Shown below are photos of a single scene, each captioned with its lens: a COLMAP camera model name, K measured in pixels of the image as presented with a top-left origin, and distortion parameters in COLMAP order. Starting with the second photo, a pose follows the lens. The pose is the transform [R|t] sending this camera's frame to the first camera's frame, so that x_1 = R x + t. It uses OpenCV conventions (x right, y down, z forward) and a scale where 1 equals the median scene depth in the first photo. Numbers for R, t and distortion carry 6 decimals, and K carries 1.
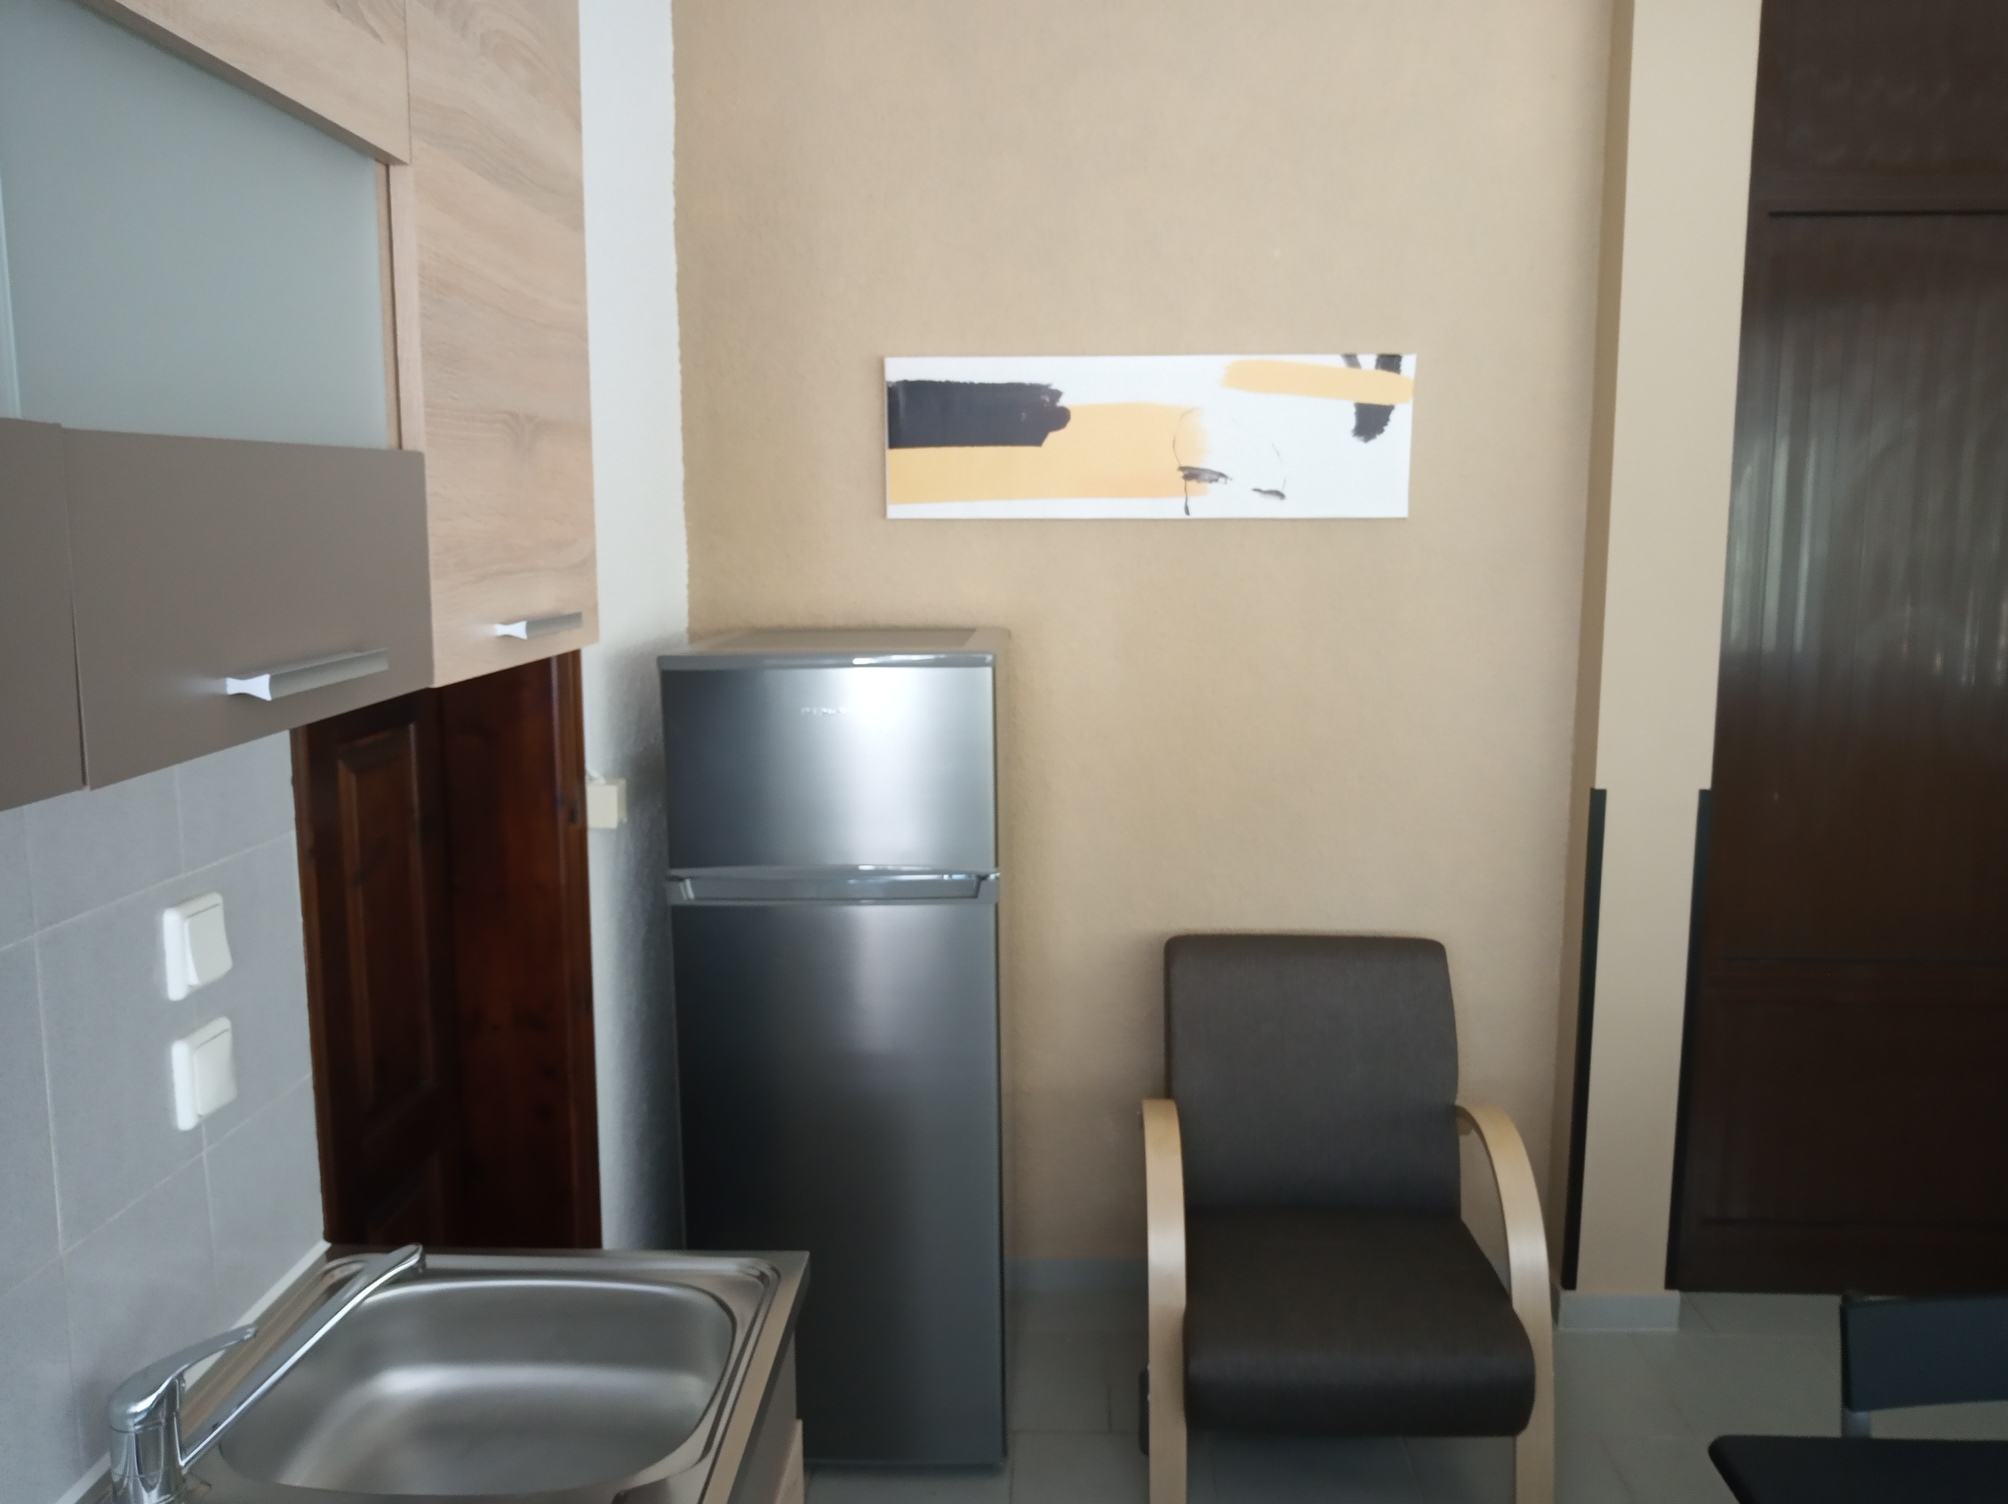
lens RADIAL K [[1542.7, 0, 995.1], [0, 1542.7, 772.5], [0, 0, 1]] dist [0.033215, -0.059609]
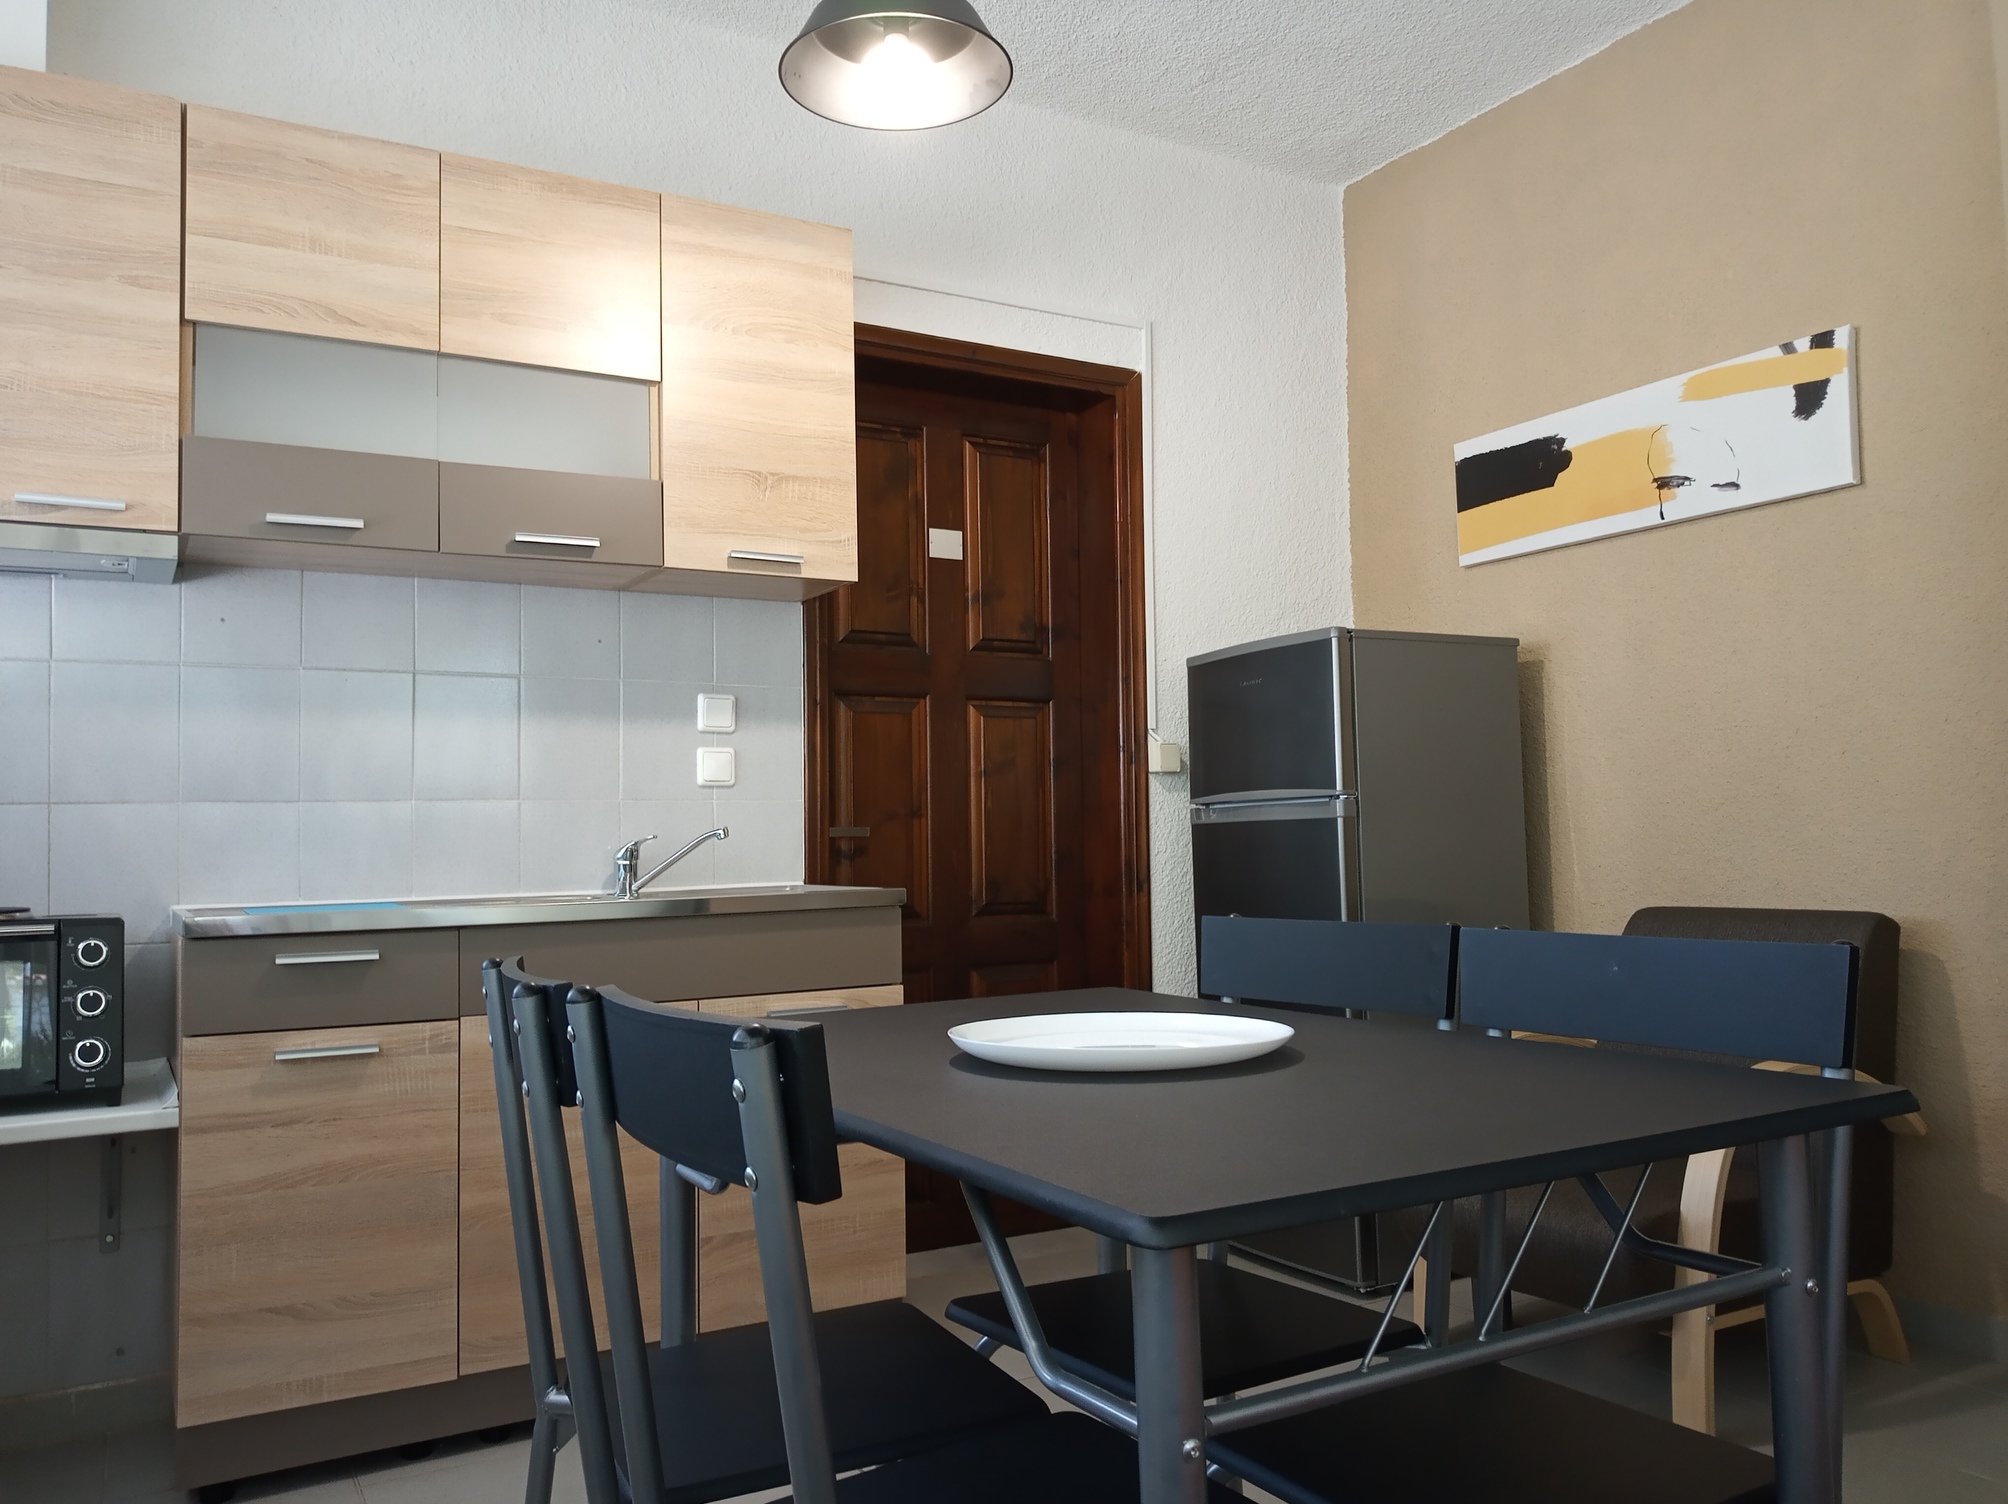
lens RADIAL K [[1542.7, 0, 976.4], [0, 1542.7, 763.5], [0, 0, 1]] dist [0.033215, -0.059609]
pose [[0.528389, -0.045983, -0.847756, 0.803586], [-0.116515, 0.985157, -0.126057, 0.204054], [0.840969, 0.165384, 0.515188, 0.043297]]
